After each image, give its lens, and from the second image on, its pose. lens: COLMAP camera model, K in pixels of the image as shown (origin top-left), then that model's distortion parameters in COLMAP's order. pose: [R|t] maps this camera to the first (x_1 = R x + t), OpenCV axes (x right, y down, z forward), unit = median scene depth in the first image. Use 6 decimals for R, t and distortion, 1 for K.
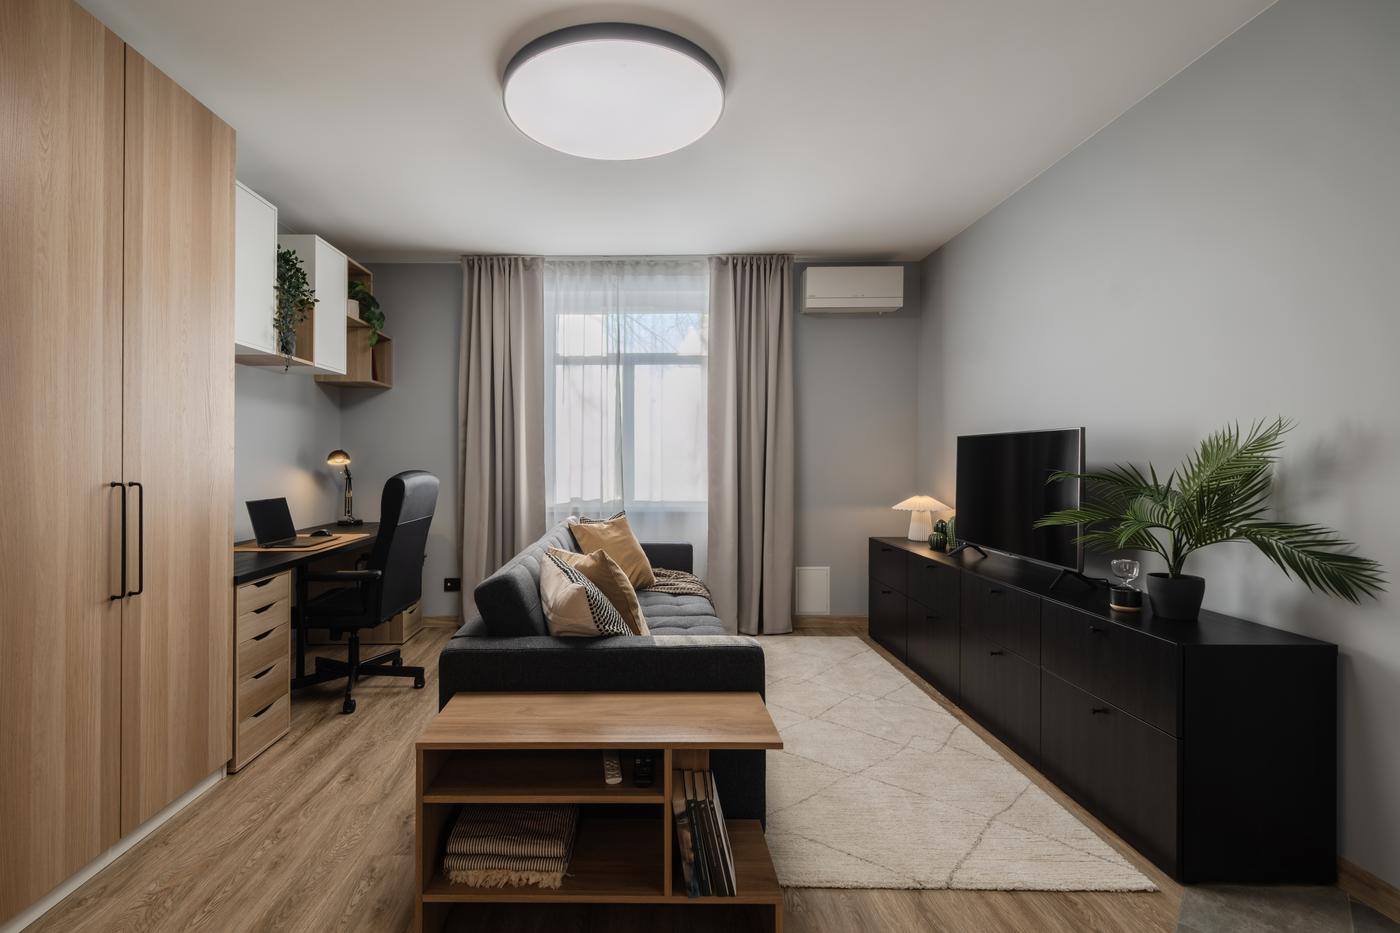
lens RADIAL K [[575.3, 0, 614.5], [0, 575.3, 458.3], [0, 0, 1]] dist [0.022128, 0.000020]
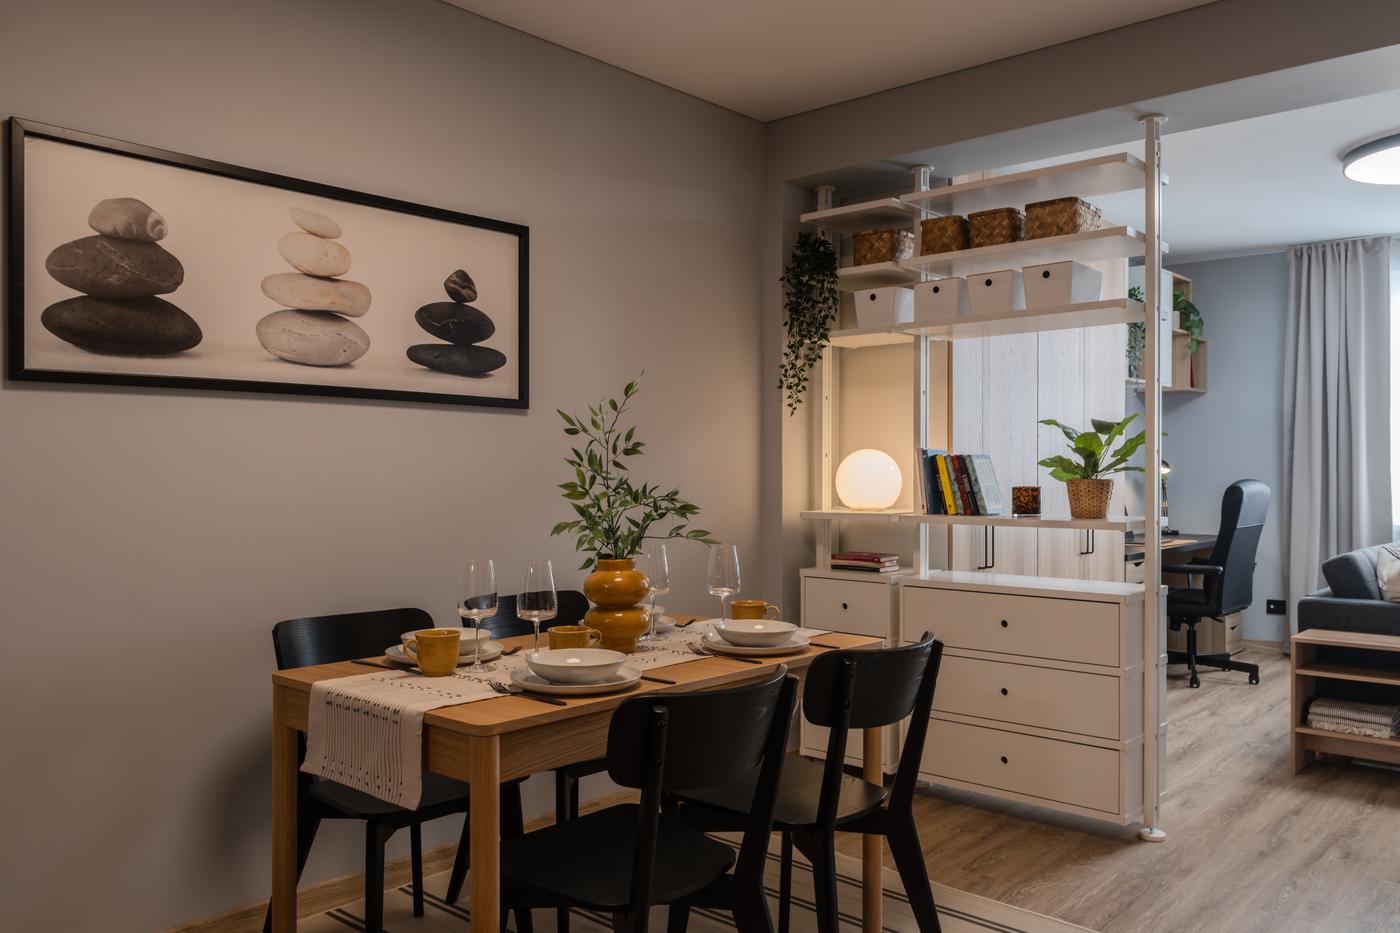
lens RADIAL K [[1060.2, 0, 776.6], [0, 1060.2, 462.6], [0, 0, 1]] dist [-0.000791, -0.003371]
pose [[0.785407, -0.003286, -0.618971, 0.167054], [0.002234, 0.999994, -0.002474, -0.006309], [0.618976, 0.000561, 0.785410, -0.993159]]
